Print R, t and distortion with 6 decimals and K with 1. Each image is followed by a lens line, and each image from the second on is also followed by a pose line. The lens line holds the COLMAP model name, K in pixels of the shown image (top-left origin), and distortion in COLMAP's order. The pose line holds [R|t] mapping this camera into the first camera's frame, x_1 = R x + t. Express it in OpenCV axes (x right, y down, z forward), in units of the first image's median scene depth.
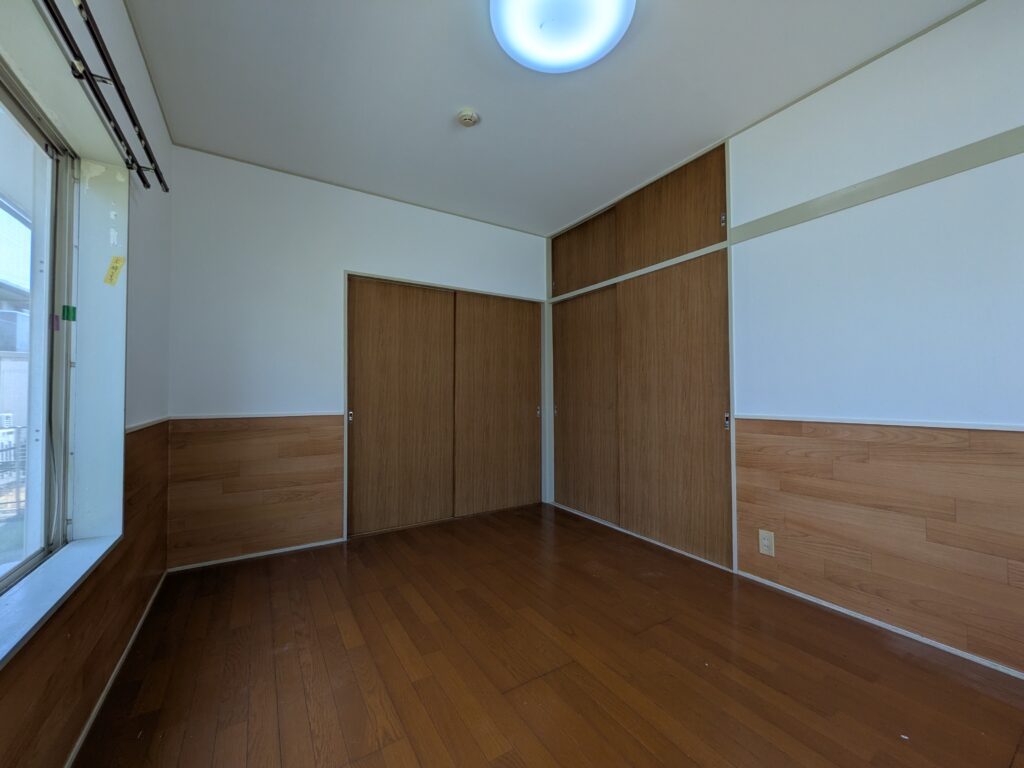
lens RADIAL K [[402.4, 0, 508.1], [0, 402.4, 384.2], [0, 0, 1]] dist [-0.000708, -0.000185]
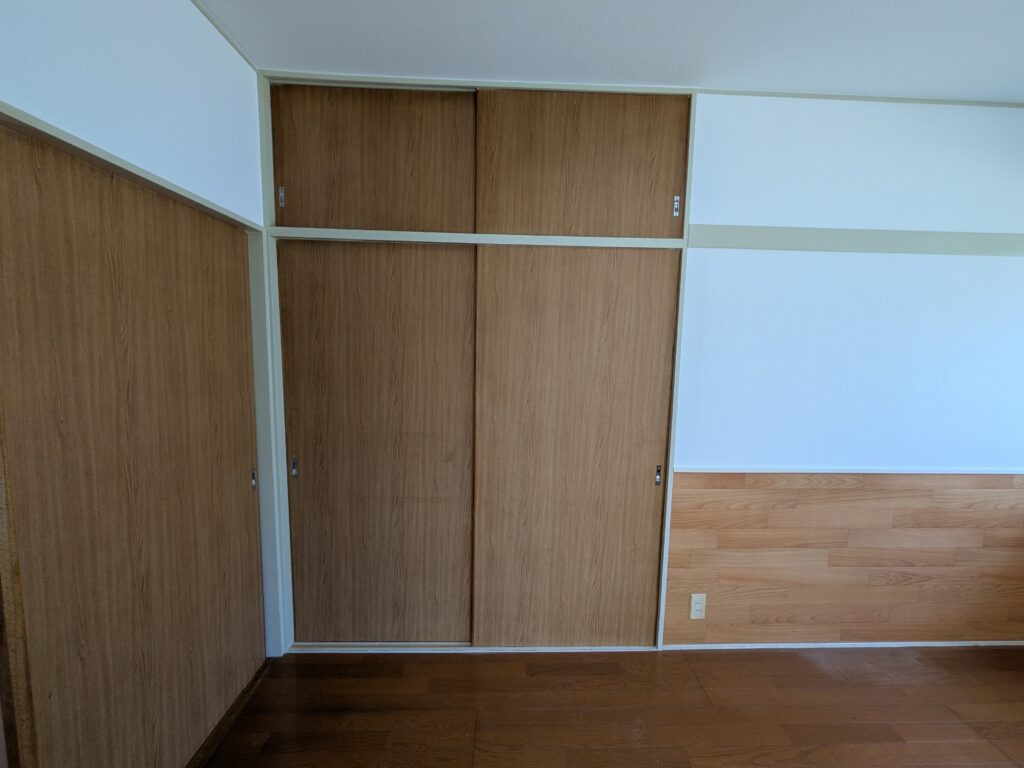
lens RADIAL K [[402.4, 0, 514.3], [0, 402.4, 385.6], [0, 0, 1]] dist [-0.000708, -0.000185]
pose [[0.493936, -0.080236, 0.865789, -0.279031], [-0.038596, 0.992729, 0.114018, -0.169675], [-0.868642, -0.089733, 0.487247, 0.922445]]
